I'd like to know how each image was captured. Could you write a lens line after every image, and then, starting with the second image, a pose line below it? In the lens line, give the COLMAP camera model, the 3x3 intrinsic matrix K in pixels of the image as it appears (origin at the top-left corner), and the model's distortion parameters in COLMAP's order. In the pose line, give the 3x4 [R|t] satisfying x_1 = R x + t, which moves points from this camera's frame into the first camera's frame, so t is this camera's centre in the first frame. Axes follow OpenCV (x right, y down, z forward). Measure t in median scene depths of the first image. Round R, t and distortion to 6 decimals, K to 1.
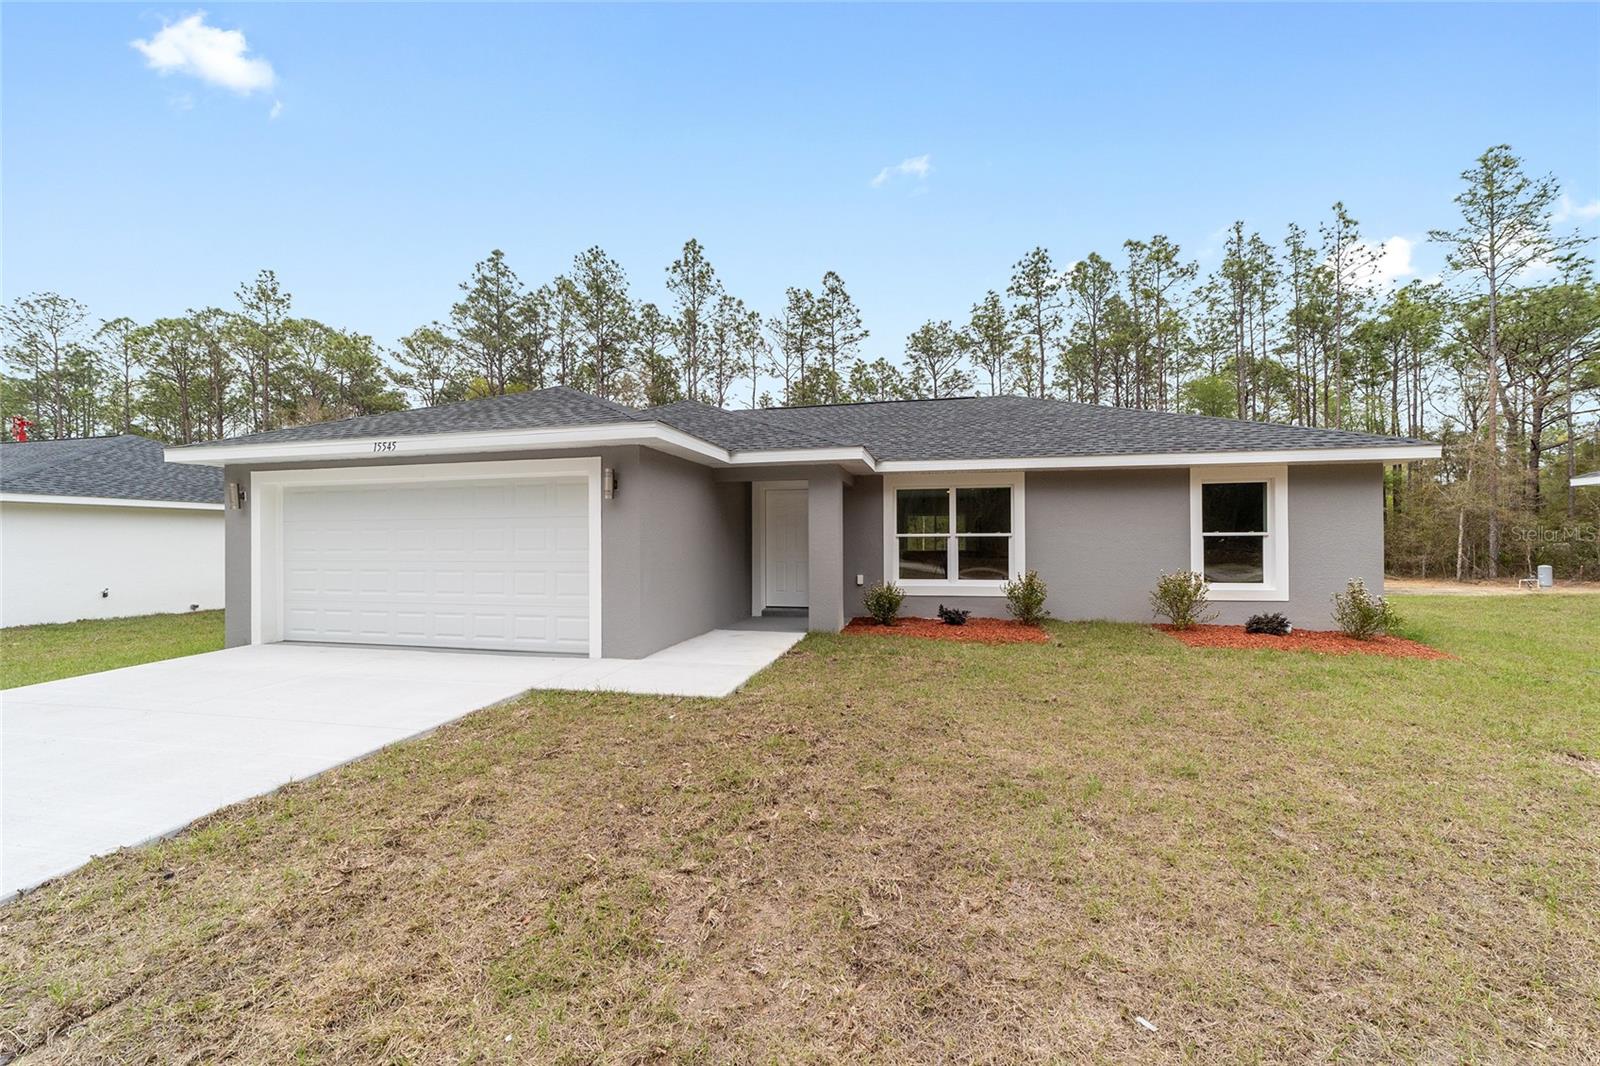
lens RADIAL K [[612.3, 0, 803.6], [0, 612.3, 542.0], [0, 0, 1]] dist [-0.015104, 0.008581]
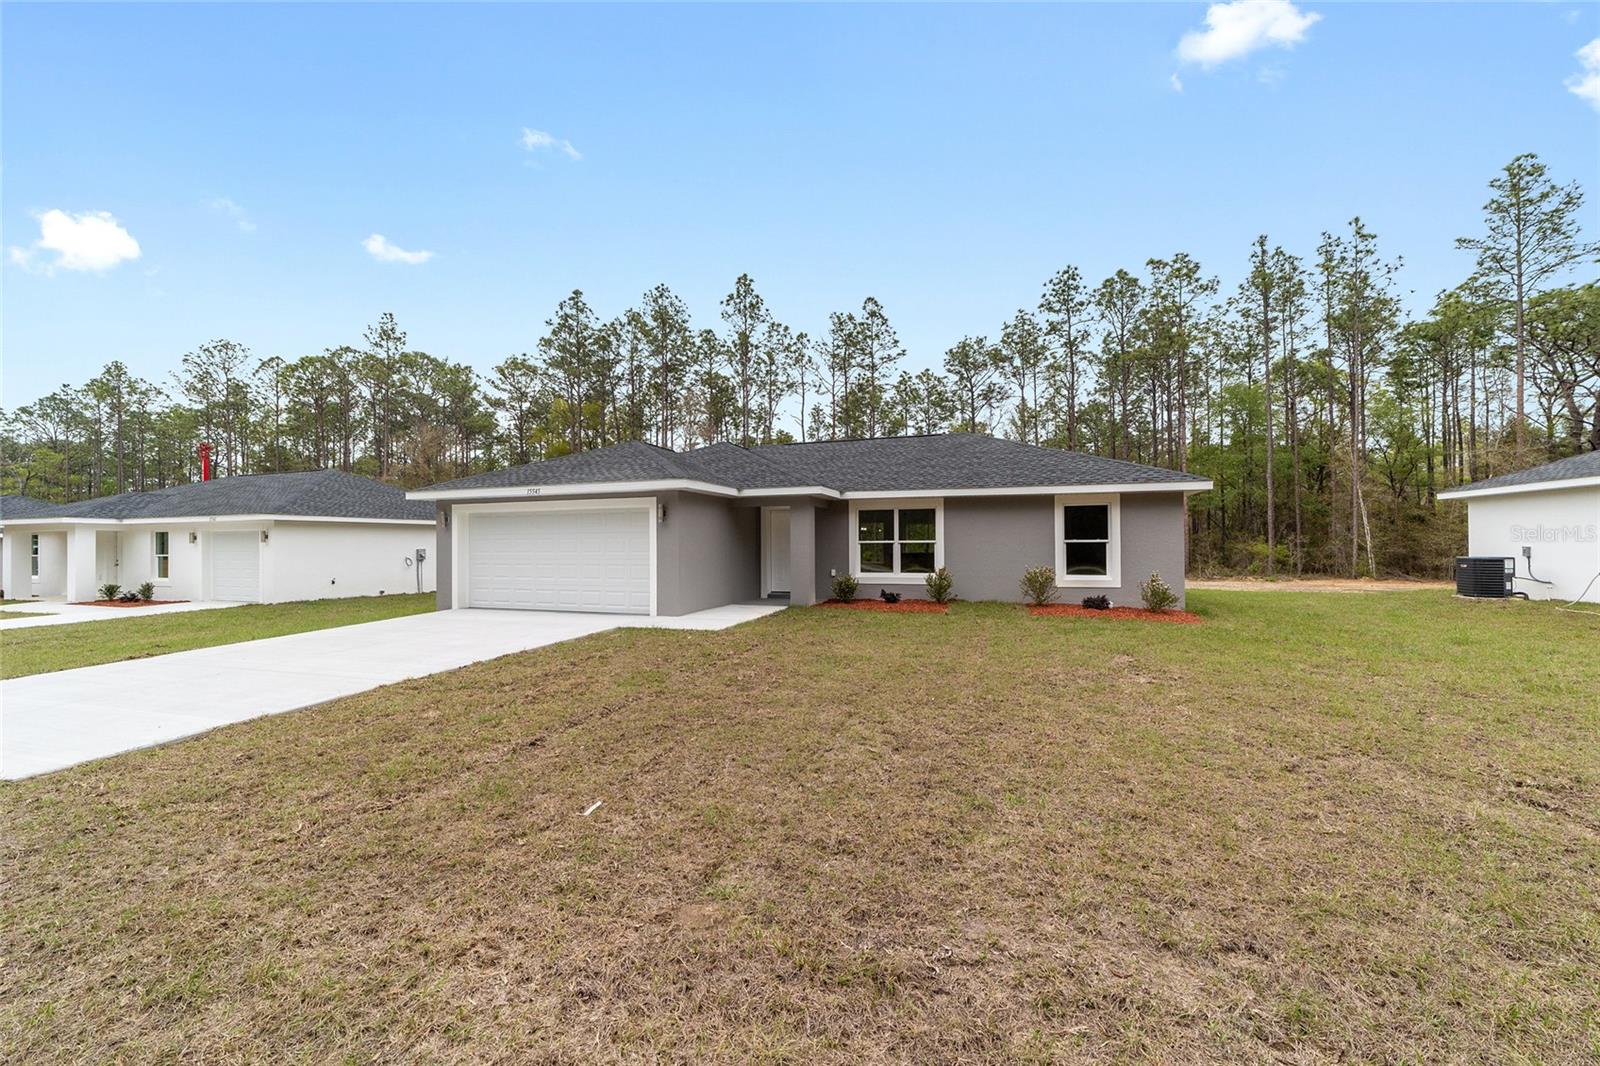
lens RADIAL K [[616.8, 0, 803.5], [0, 616.8, 547.3], [0, 0, 1]] dist [-0.016838, 0.008741]
pose [[0.994630, -0.000123, -0.103494, 0.040910], [0.000516, 0.999993, 0.003765, -0.000950], [0.103492, -0.003798, 0.994623, -0.107330]]
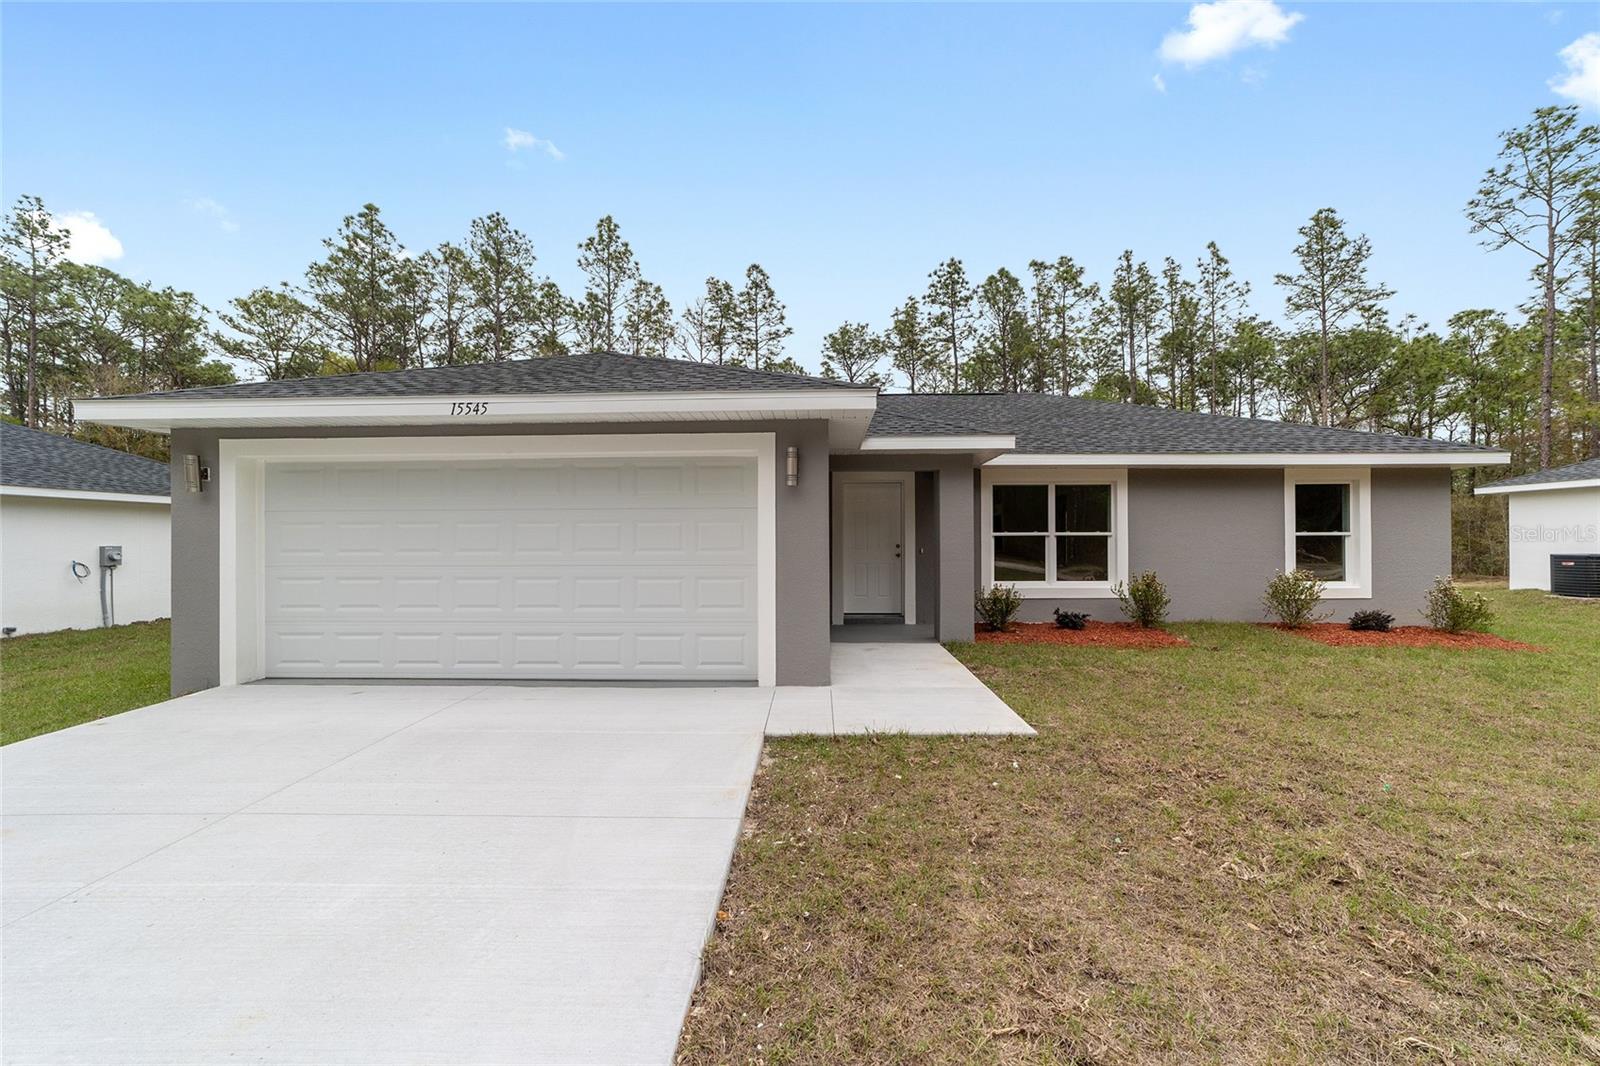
lens RADIAL K [[610.4, 0, 800.8], [0, 610.4, 542.3], [0, 0, 1]] dist [-0.013347, 0.007120]
pose [[0.980623, 0.000389, 0.195904, -0.074442], [-0.000264, 1.000000, -0.000666, 0.000540], [-0.195904, 0.000602, 0.980623, 0.035185]]
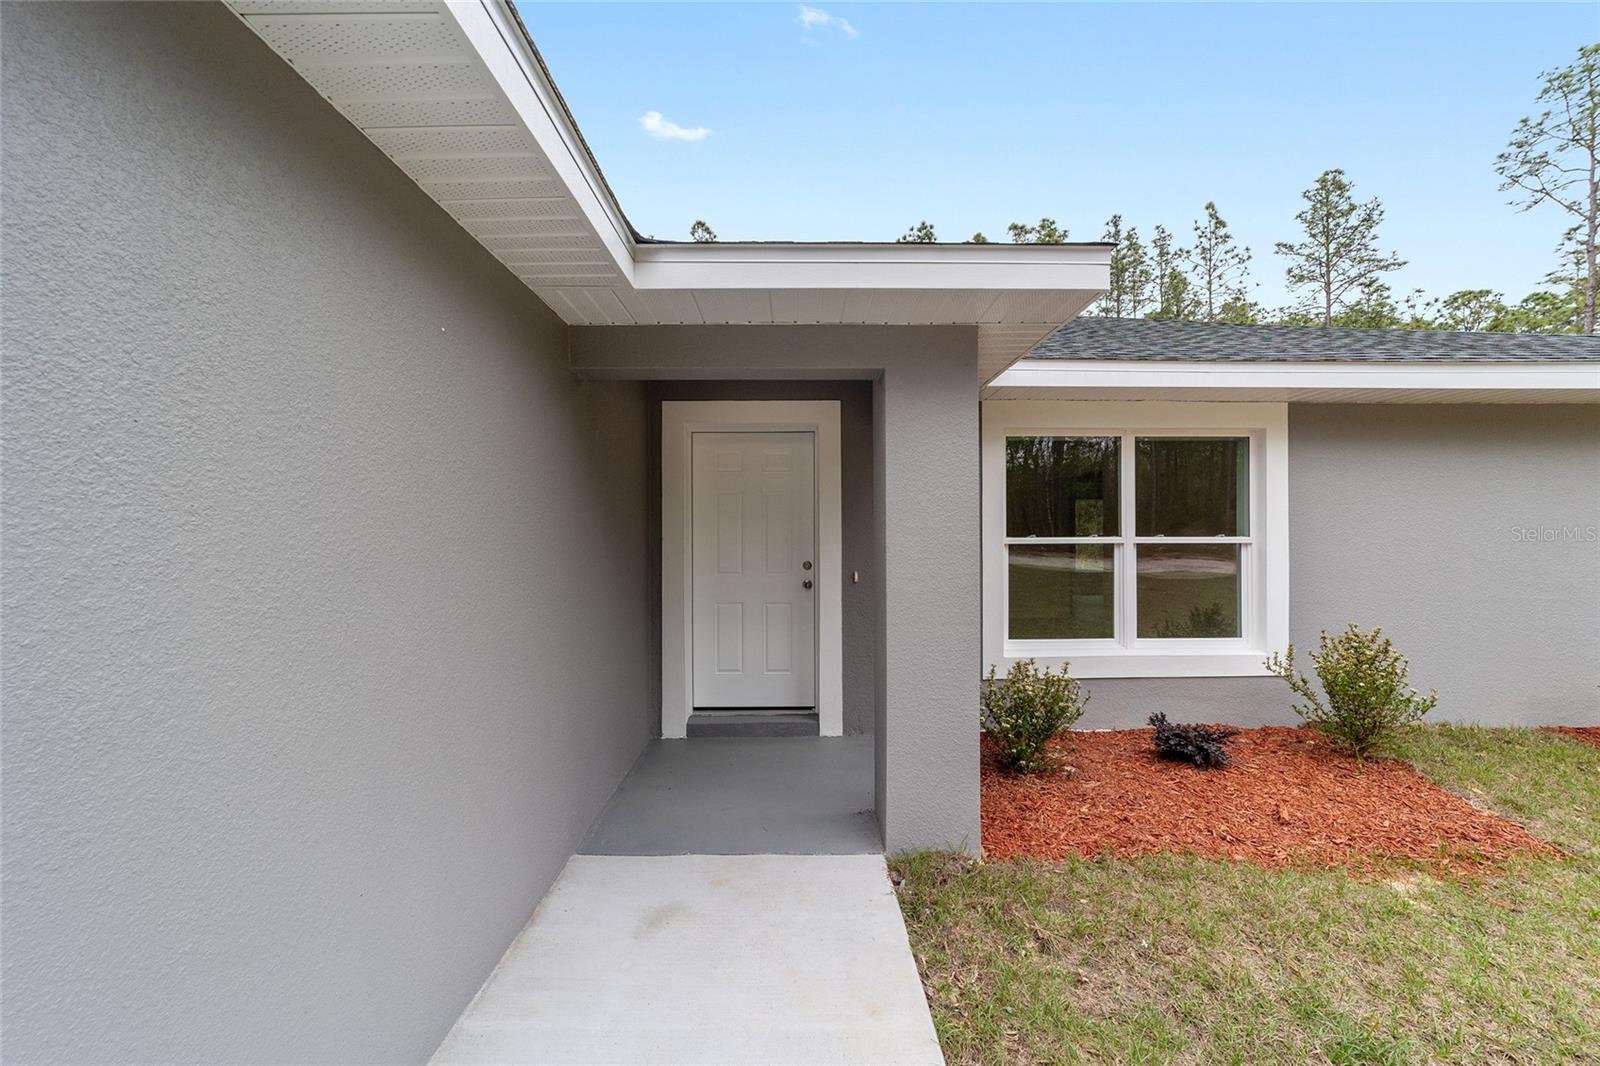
lens RADIAL K [[609.6, 0, 799.9], [0, 609.6, 537.5], [0, 0, 1]] dist [-0.016890, 0.008667]
pose [[0.971318, -0.001611, 0.237778, -0.022577], [0.000805, 0.999994, 0.003488, -0.003528], [-0.237782, -0.003196, 0.971313, 0.143934]]
